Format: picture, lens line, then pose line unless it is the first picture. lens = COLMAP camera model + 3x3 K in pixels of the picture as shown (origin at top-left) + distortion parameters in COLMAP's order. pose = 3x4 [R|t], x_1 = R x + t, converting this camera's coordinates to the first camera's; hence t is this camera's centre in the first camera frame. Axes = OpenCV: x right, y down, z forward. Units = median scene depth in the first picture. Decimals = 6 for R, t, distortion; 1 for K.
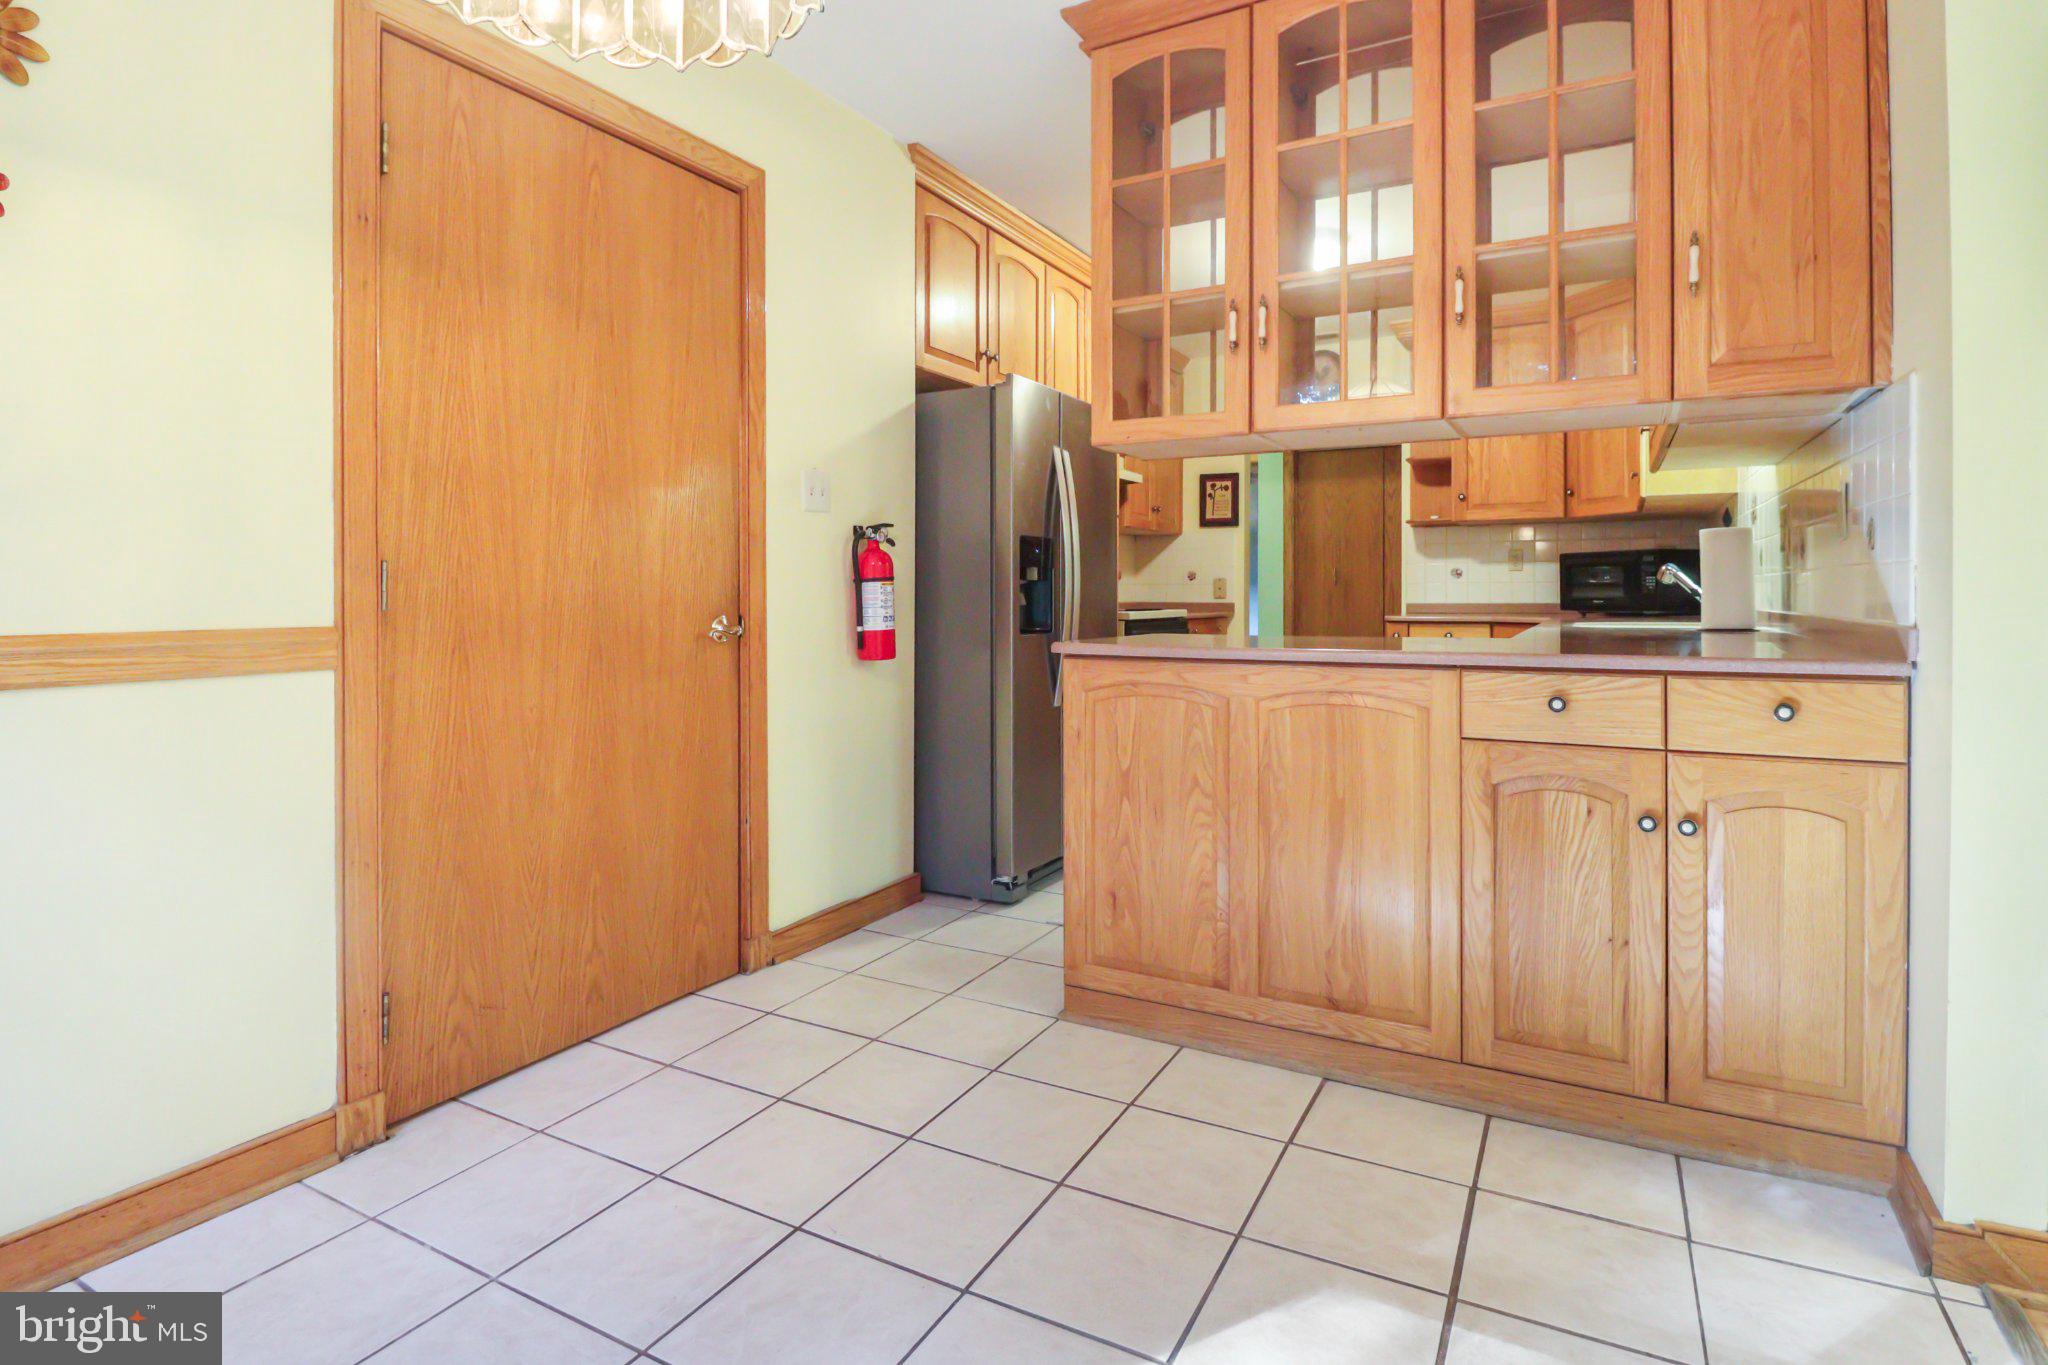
lens RADIAL K [[1050.3, 0, 1027.3], [0, 1050.3, 604.0], [0, 0, 1]] dist [0.000128, -0.009938]
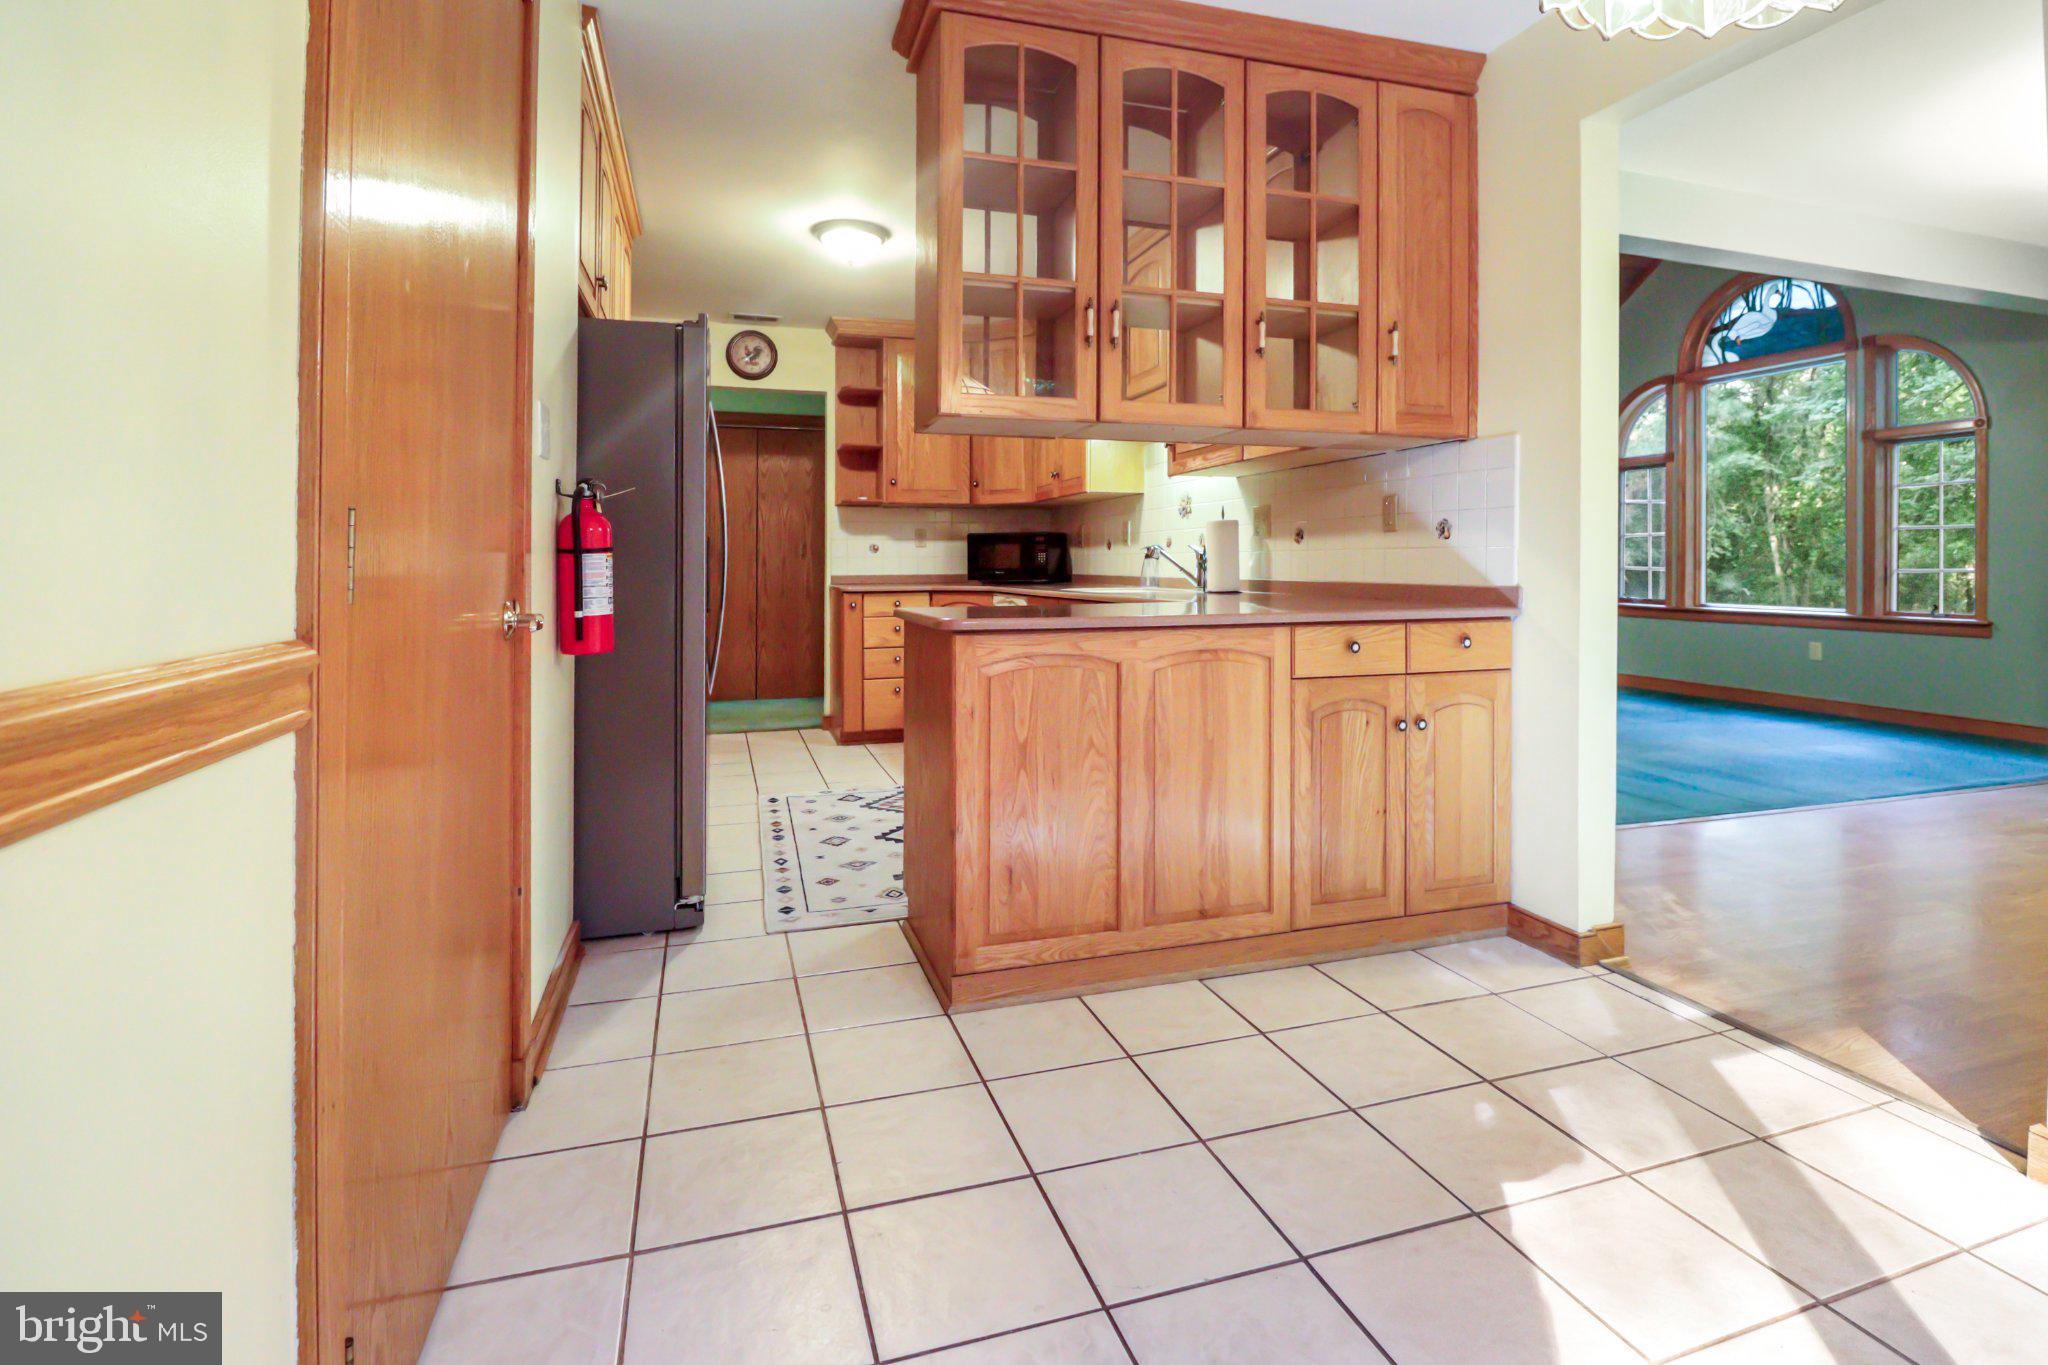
lens RADIAL K [[990.8, 0, 1036.1], [0, 990.8, 566.6], [0, 0, 1]] dist [-0.001401, -0.000367]
pose [[0.688440, -0.001689, 0.725292, -0.624406], [0.008649, 0.999945, -0.005880, -0.005152], [-0.725242, 0.010321, 0.688417, 0.353015]]
